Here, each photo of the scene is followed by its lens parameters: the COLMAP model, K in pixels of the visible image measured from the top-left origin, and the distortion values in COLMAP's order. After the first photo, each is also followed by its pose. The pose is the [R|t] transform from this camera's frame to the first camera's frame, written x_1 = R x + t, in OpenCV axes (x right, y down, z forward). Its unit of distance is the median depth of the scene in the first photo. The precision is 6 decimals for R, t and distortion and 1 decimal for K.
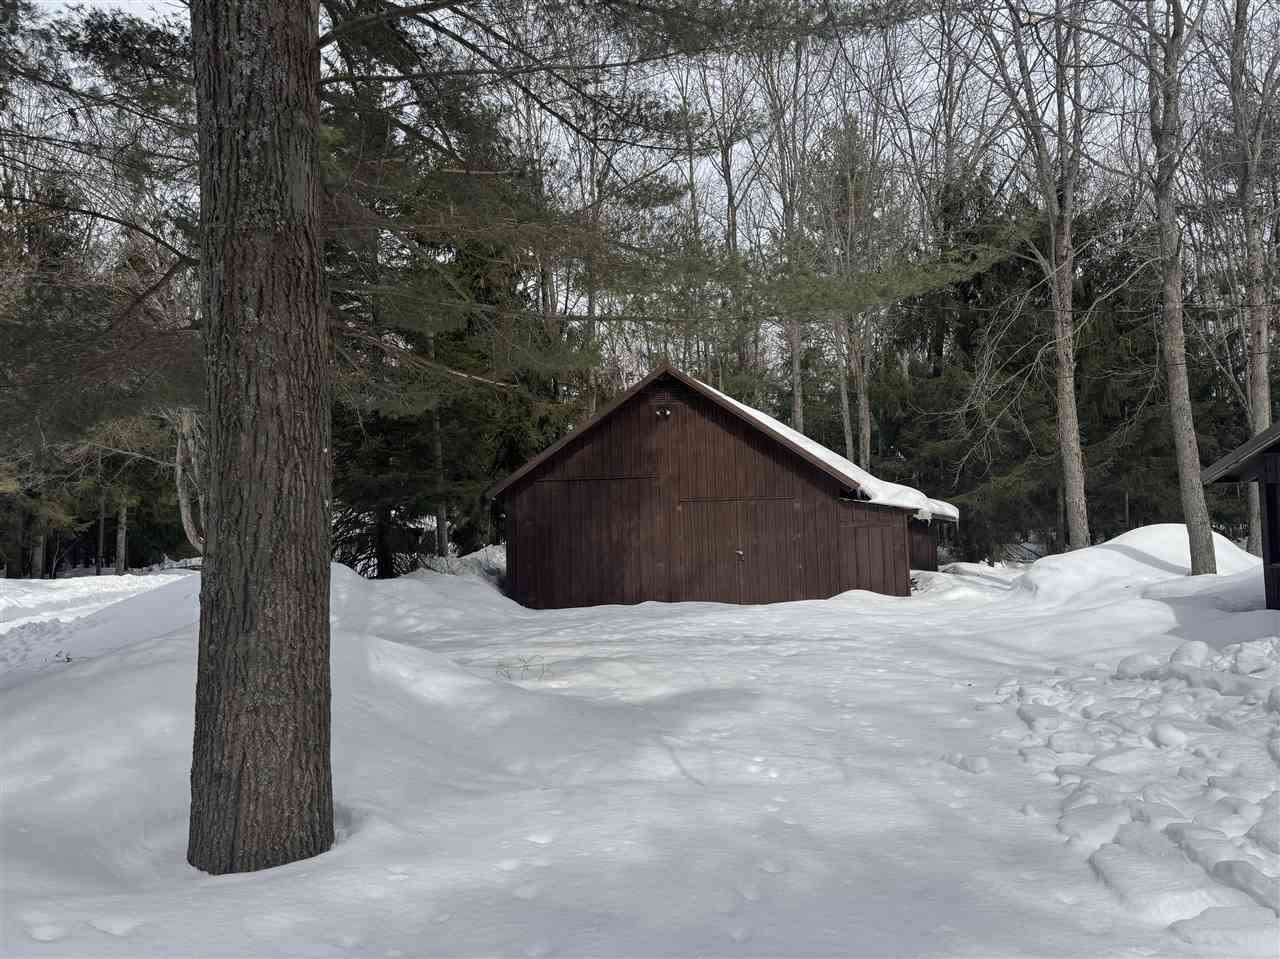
lens RADIAL K [[909.1, 0, 643.6], [0, 909.1, 484.8], [0, 0, 1]] dist [0.032102, -0.046578]
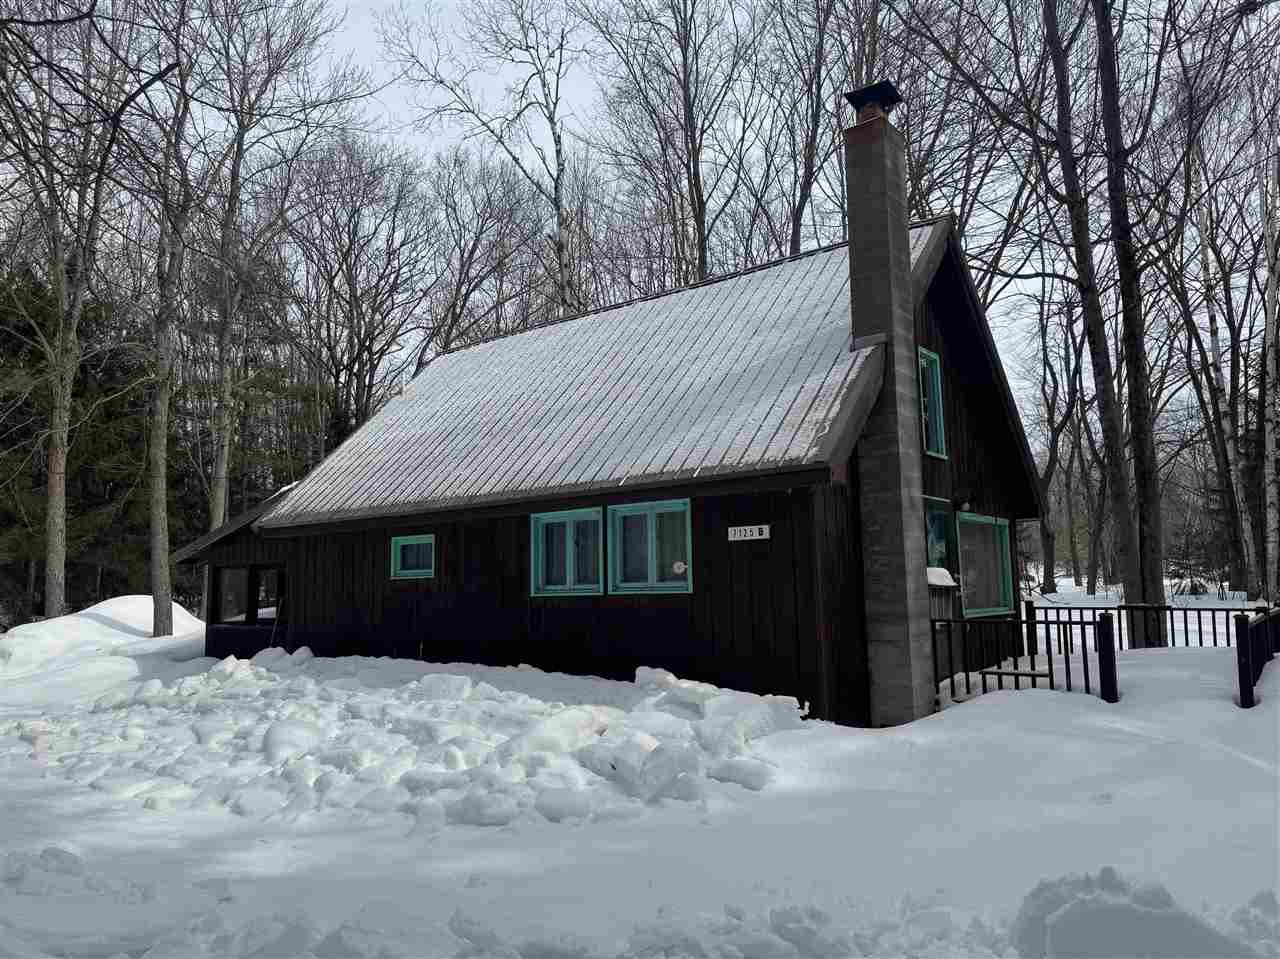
lens RADIAL K [[909.1, 0, 636.7], [0, 909.1, 488.7], [0, 0, 1]] dist [0.032102, -0.046578]
pose [[0.521379, 0.109951, 0.846212, -0.130642], [-0.048012, 0.993873, -0.099555, -0.009519], [-0.851973, 0.011278, 0.523464, -0.210962]]
